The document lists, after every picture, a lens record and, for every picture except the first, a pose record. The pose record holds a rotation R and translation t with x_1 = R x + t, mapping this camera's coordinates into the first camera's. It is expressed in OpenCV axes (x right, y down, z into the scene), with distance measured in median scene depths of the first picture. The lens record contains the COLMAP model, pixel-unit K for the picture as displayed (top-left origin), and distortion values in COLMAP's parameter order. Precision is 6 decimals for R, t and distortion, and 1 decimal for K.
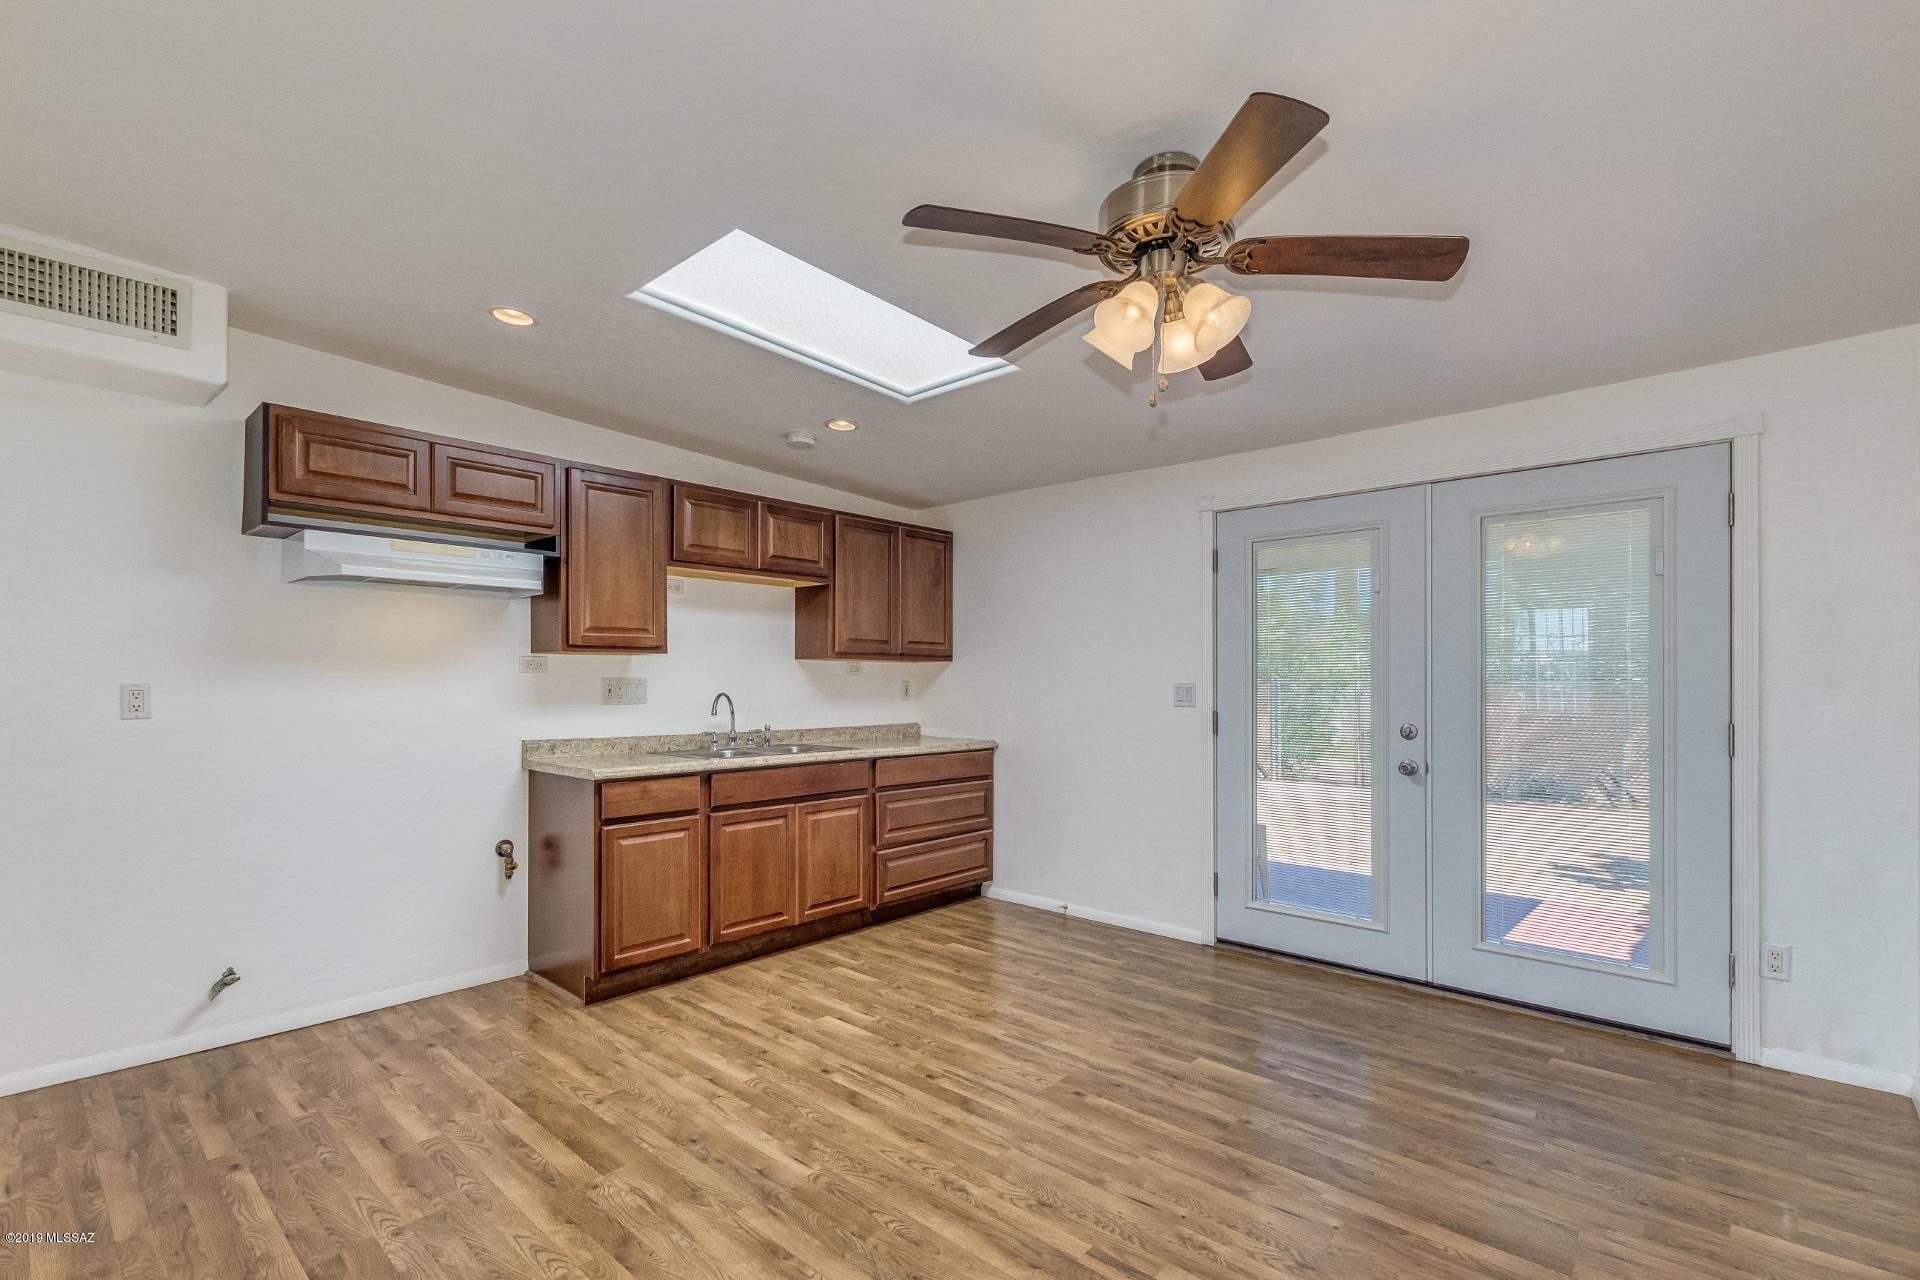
lens RADIAL K [[878.1, 0, 959.4], [0, 878.1, 678.1], [0, 0, 1]] dist [0.010252, -0.005172]
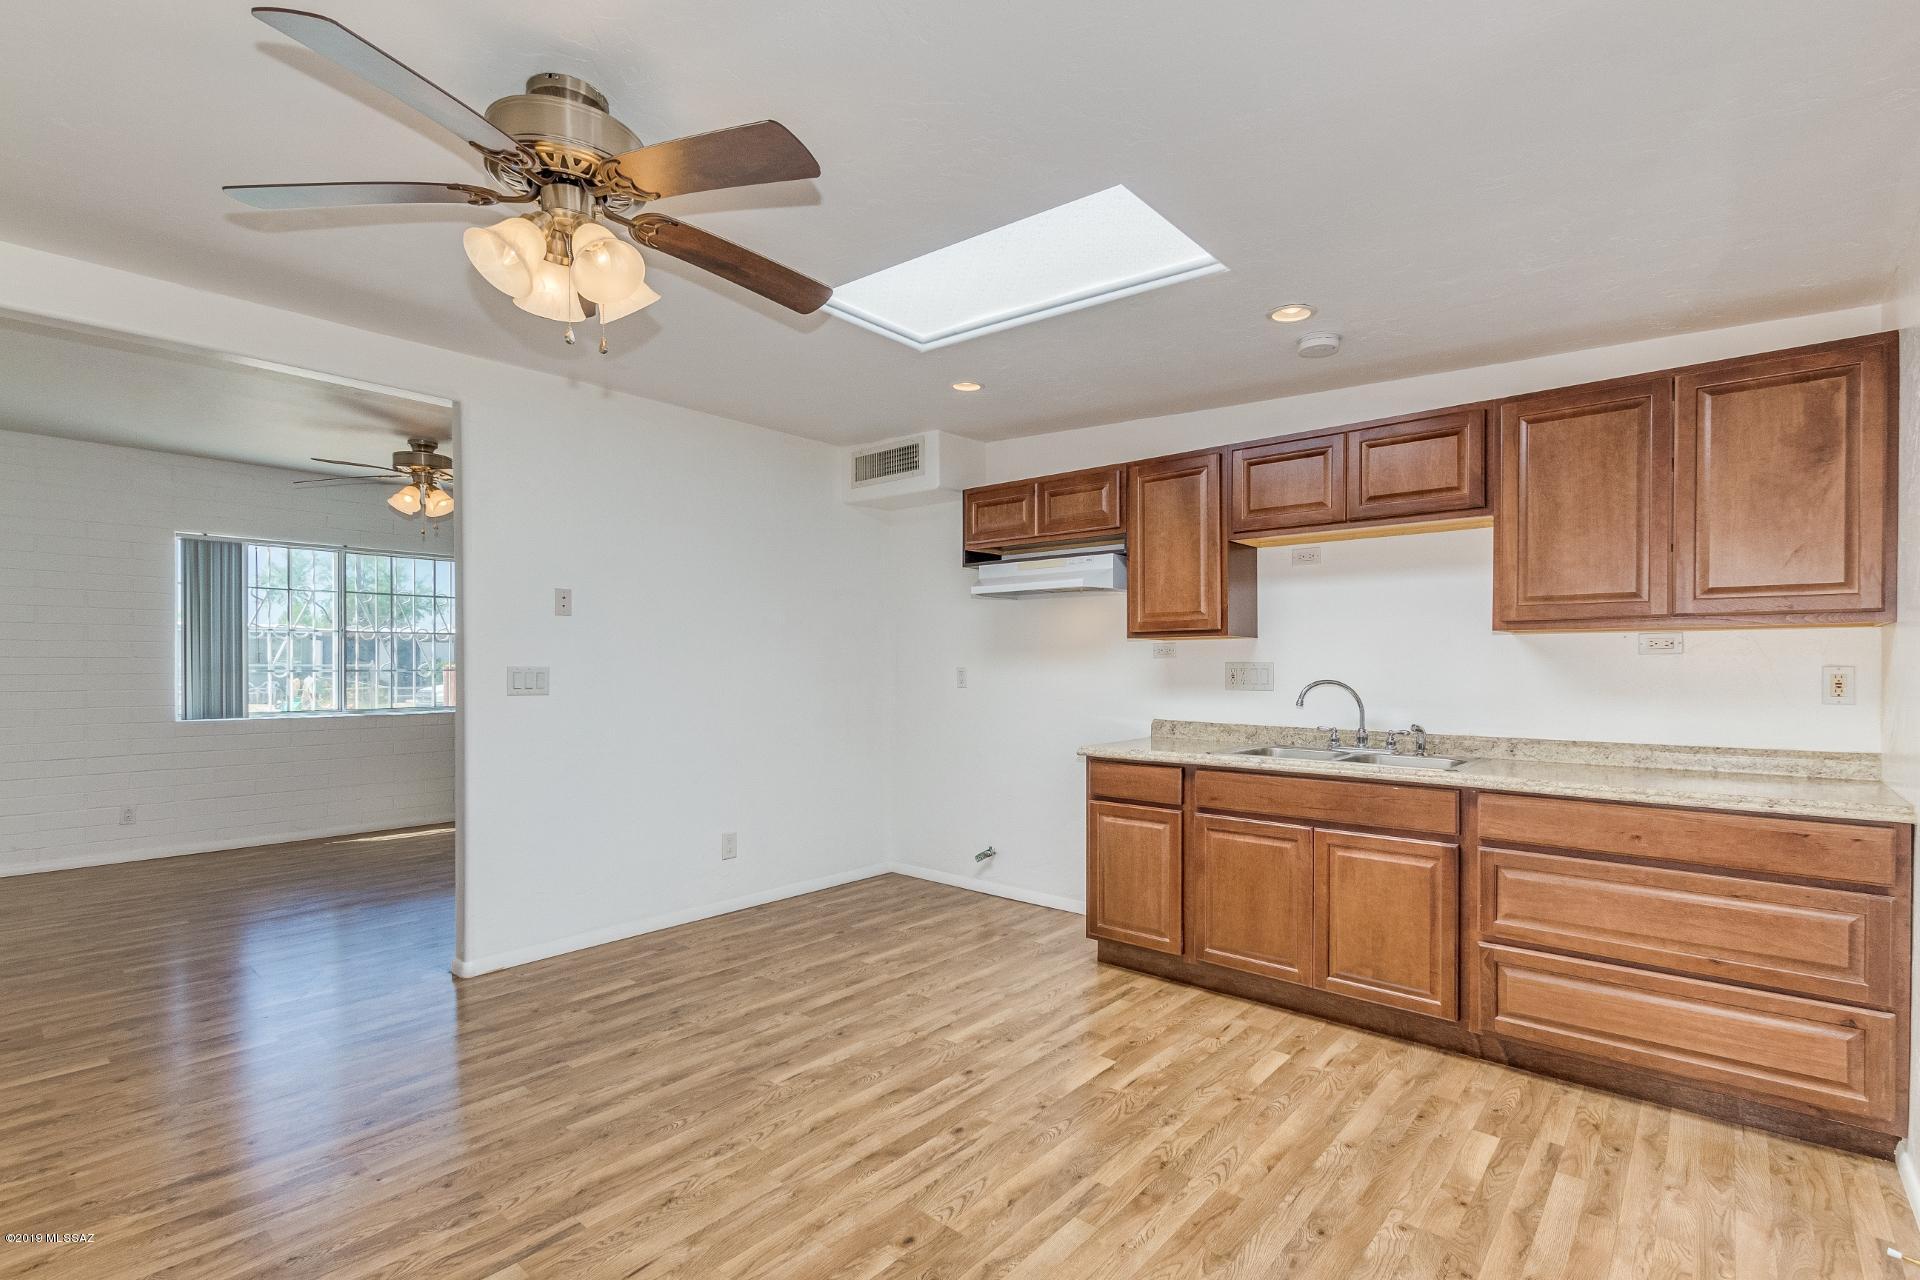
lens RADIAL K [[878.1, 0, 963.9], [0, 878.1, 677.3], [0, 0, 1]] dist [0.010252, -0.005172]
pose [[0.028345, 0.013983, -0.999500, 0.728665], [0.003806, 0.999893, 0.014097, 0.001553], [0.999591, -0.004203, 0.028289, 0.880754]]
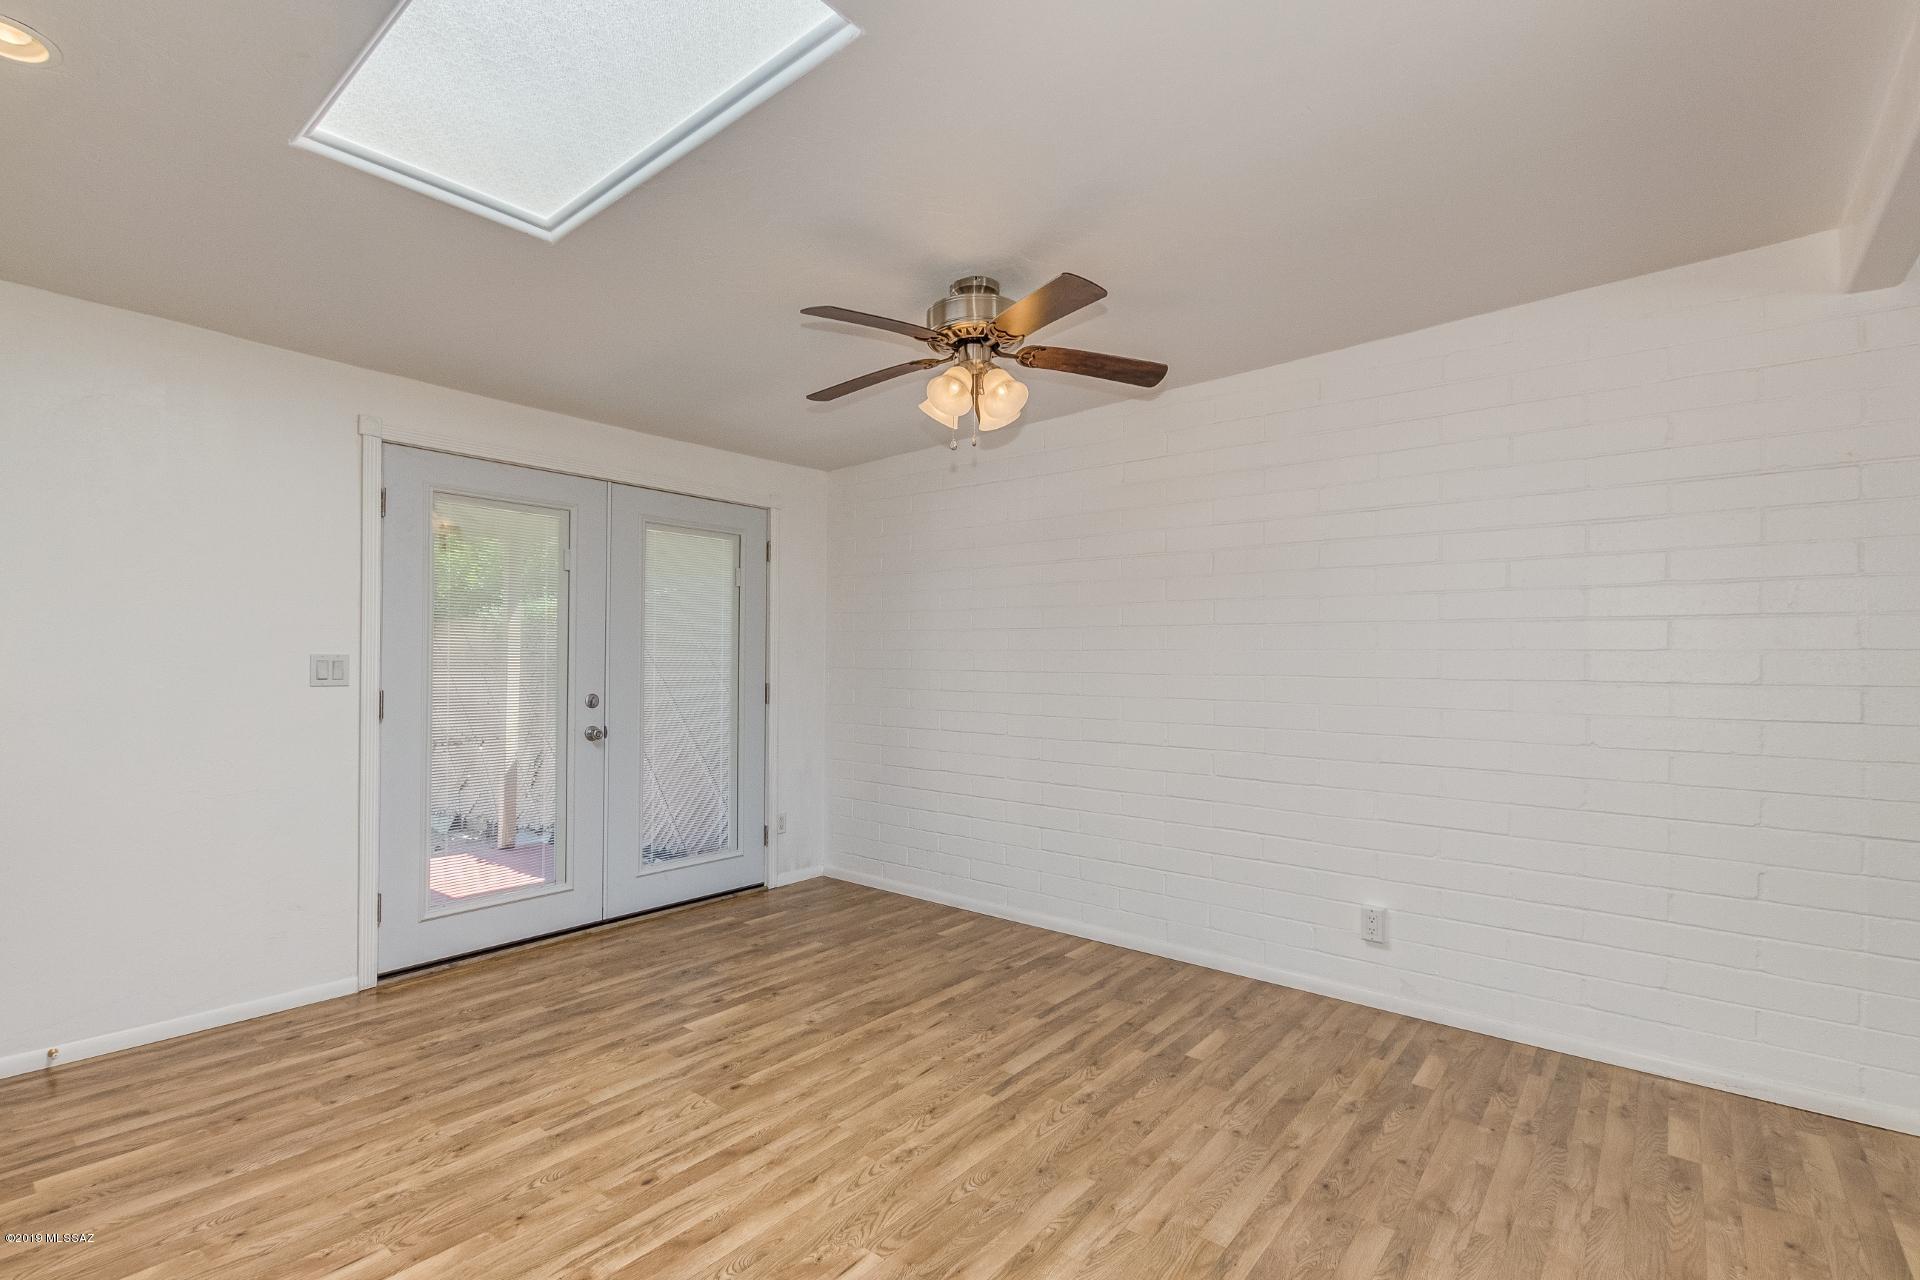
lens RADIAL K [[878.1, 0, 953.5], [0, 878.1, 662.8], [0, 0, 1]] dist [0.010252, -0.005172]
pose [[-0.055806, -0.003822, 0.998434, -0.715169], [-0.014427, 0.999891, 0.003021, 0.003242], [-0.998337, -0.014236, -0.055855, 0.706003]]
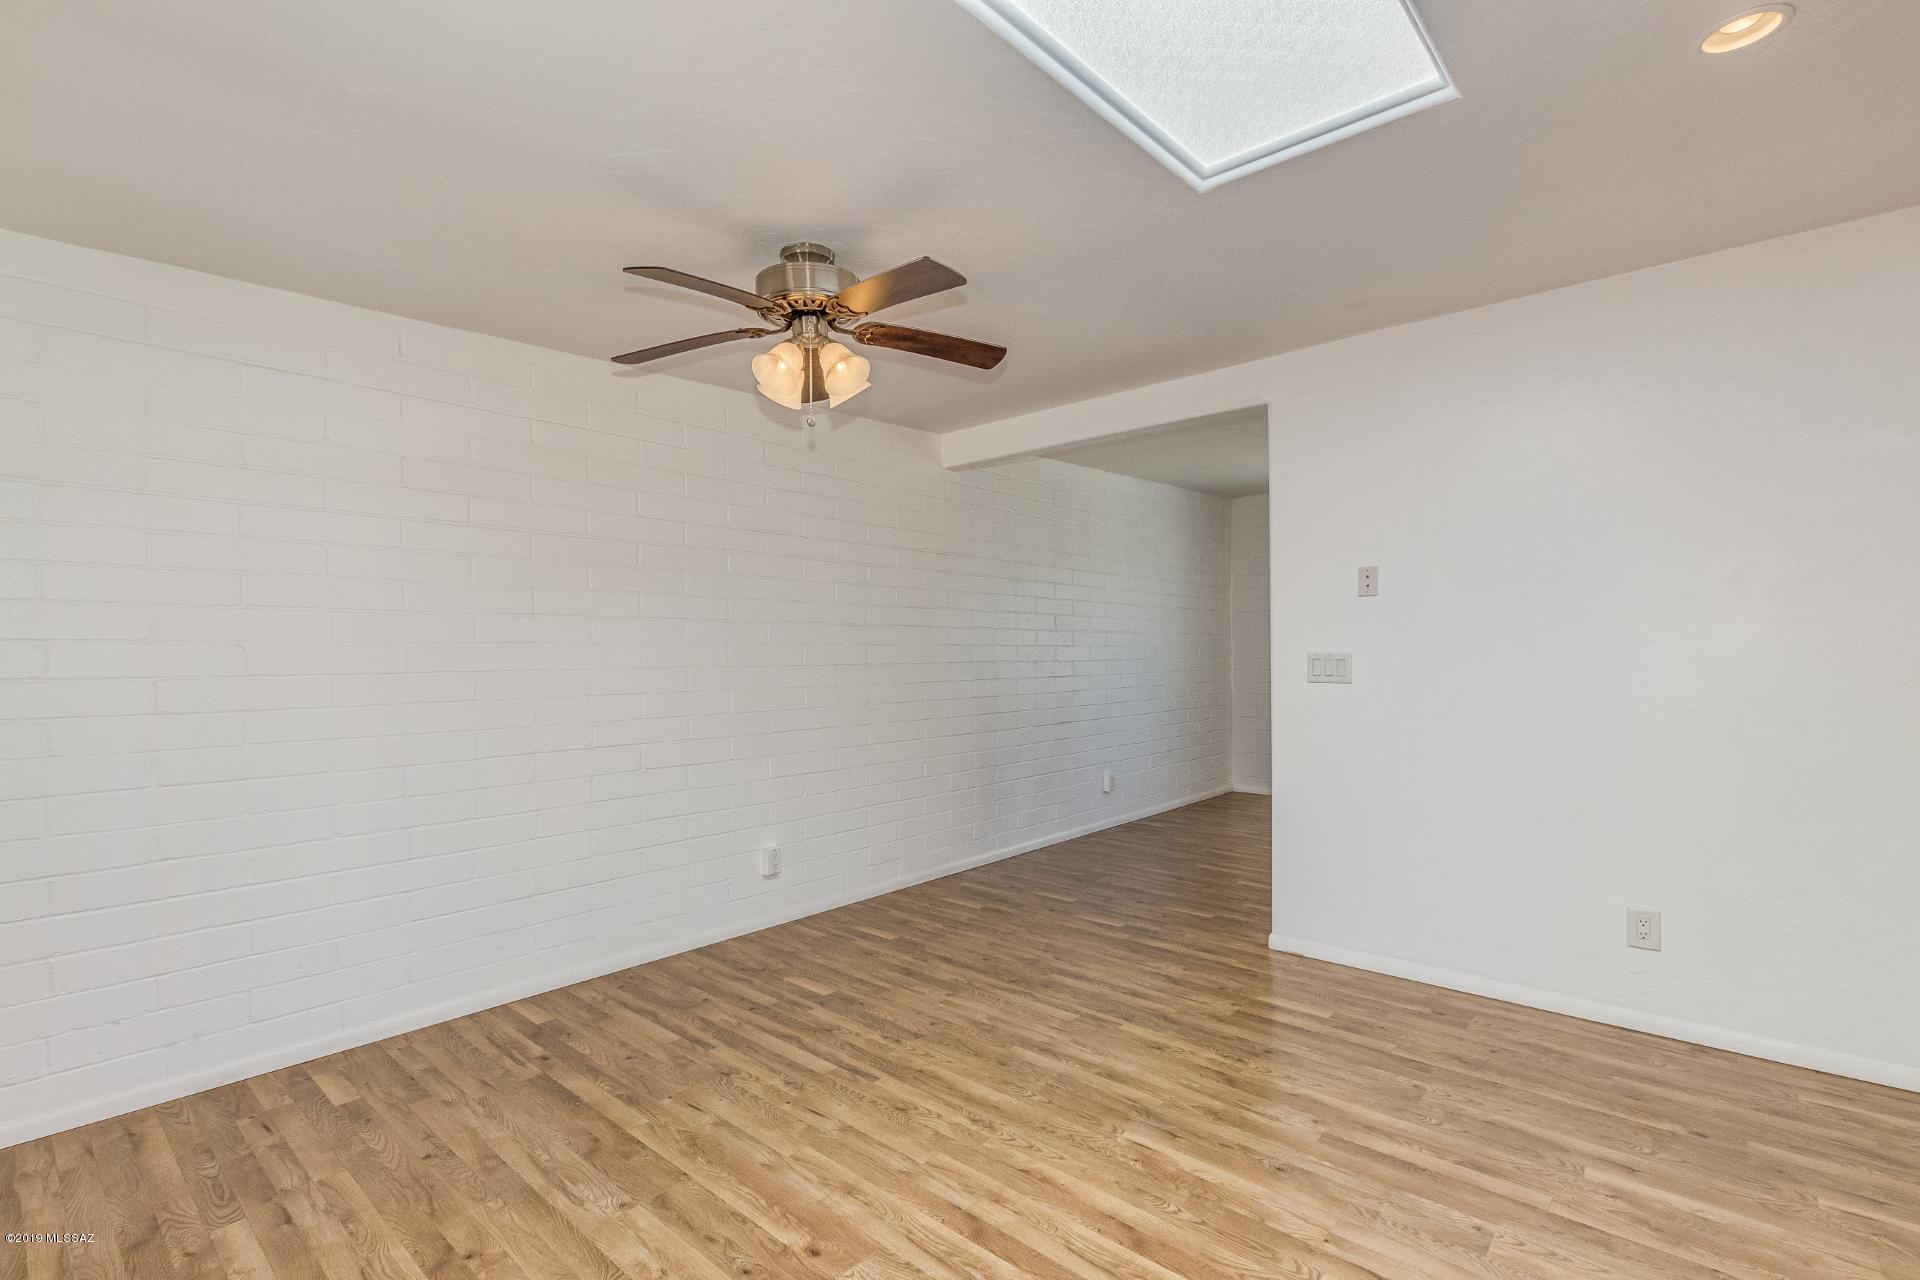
lens RADIAL K [[878.1, 0, 958.0], [0, 878.1, 654.6], [0, 0, 1]] dist [0.010252, -0.005172]
pose [[-0.999822, 0.004291, -0.018374, 0.028393], [0.004344, 0.999987, -0.002849, 0.005499], [0.018362, -0.002929, -0.999827, 1.453488]]
